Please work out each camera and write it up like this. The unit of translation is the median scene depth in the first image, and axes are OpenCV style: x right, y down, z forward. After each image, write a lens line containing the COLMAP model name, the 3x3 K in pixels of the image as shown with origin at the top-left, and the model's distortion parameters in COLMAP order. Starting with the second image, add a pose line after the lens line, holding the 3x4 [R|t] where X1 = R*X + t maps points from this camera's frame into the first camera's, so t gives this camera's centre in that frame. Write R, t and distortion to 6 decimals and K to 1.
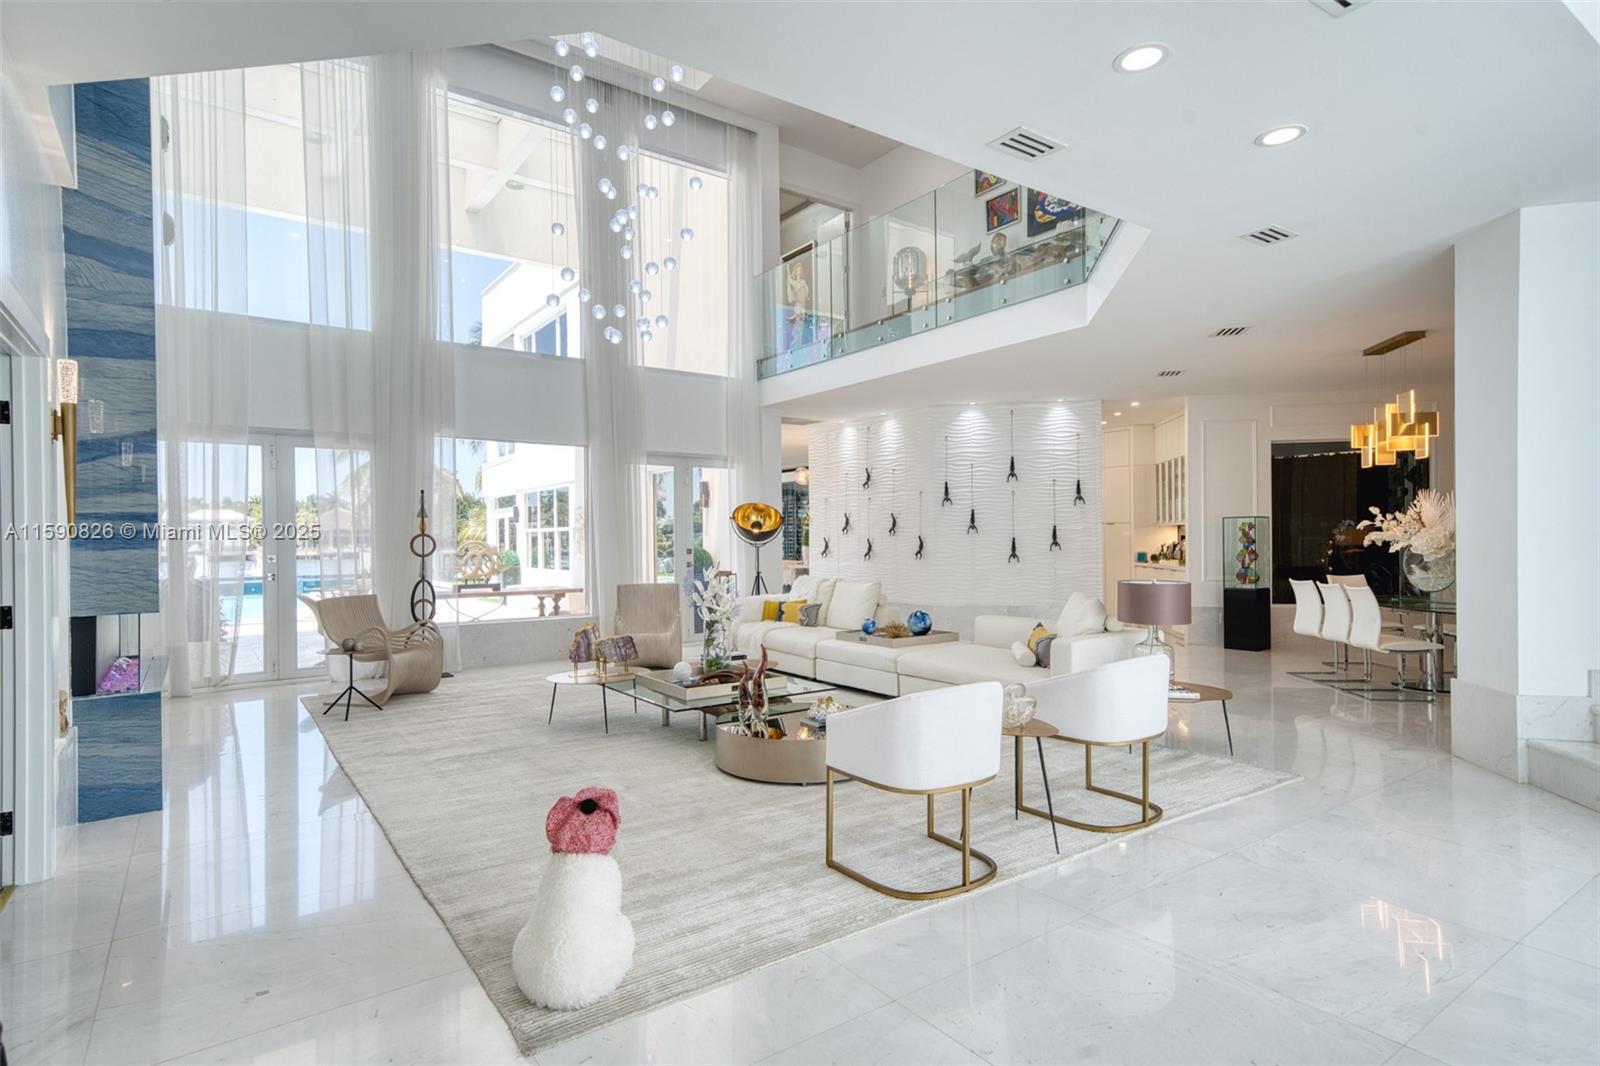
lens RADIAL K [[829.4, 0, 802.1], [0, 829.4, 540.6], [0, 0, 1]] dist [-0.001653, -0.000046]
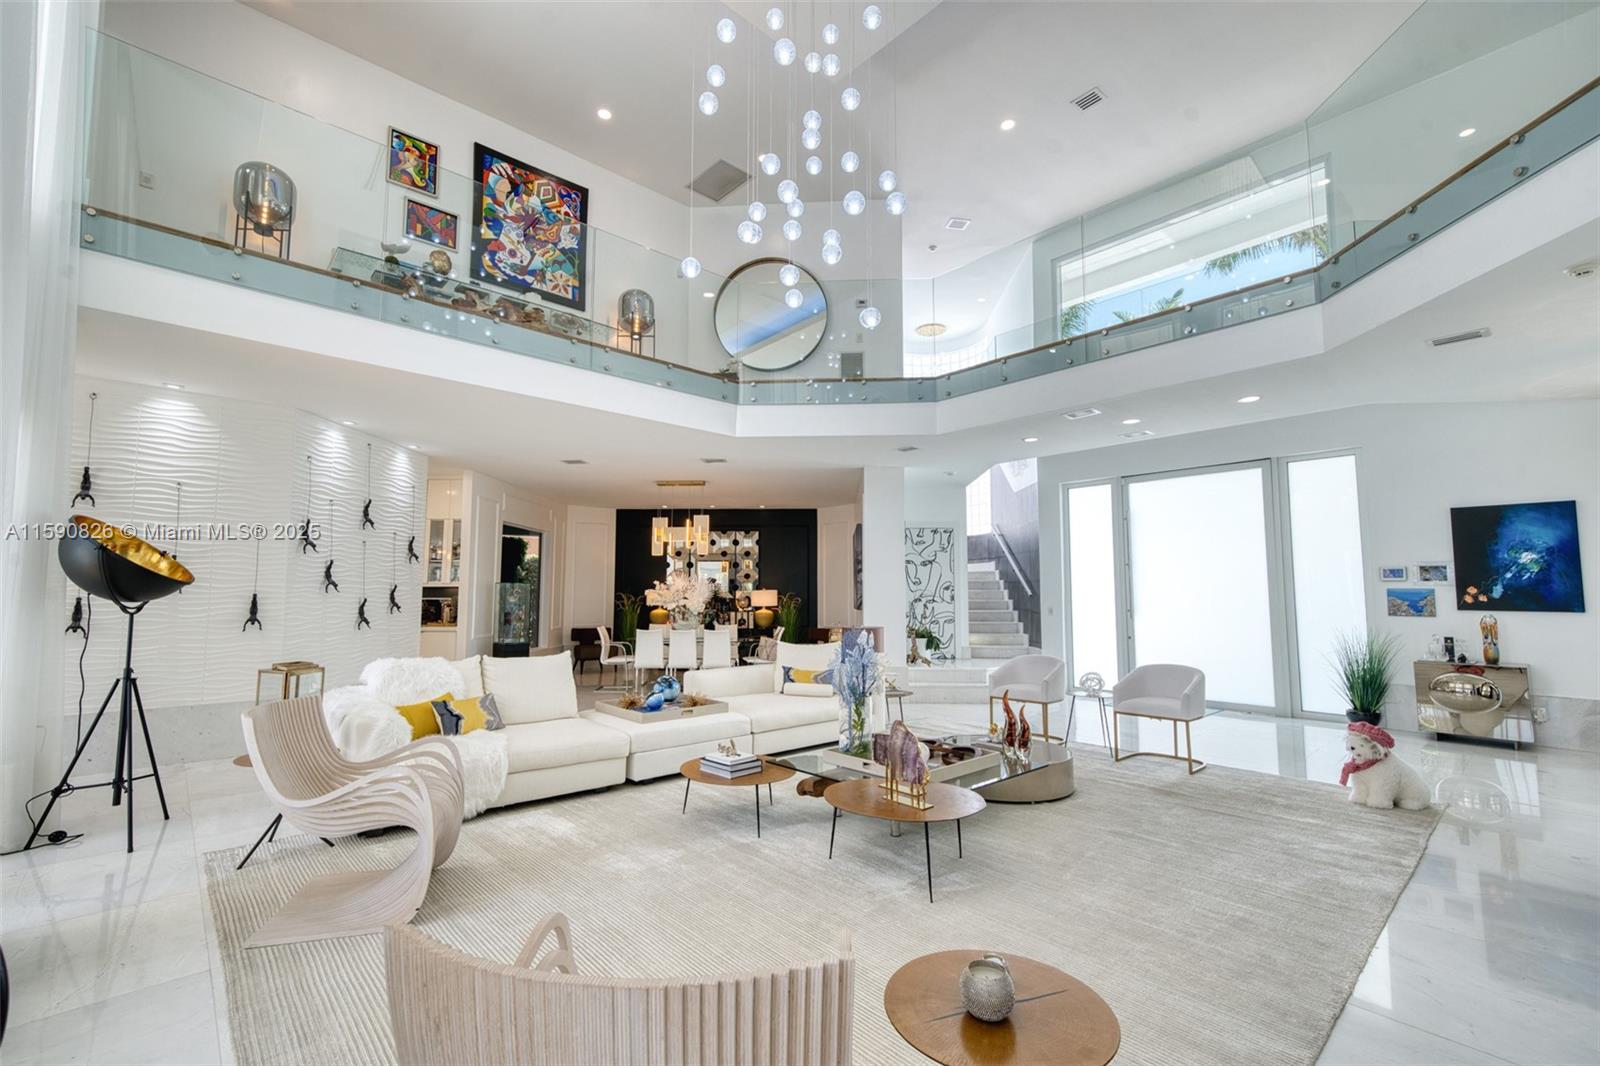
lens RADIAL K [[697.4, 0, 804.5], [0, 697.4, 545.4], [0, 0, 1]] dist [-0.000216, -0.000020]
pose [[-0.119522, 0.076827, 0.989855, -0.499749], [-0.006708, 0.996916, -0.078185, -0.003872], [-0.992809, -0.015985, -0.118638, 0.676342]]
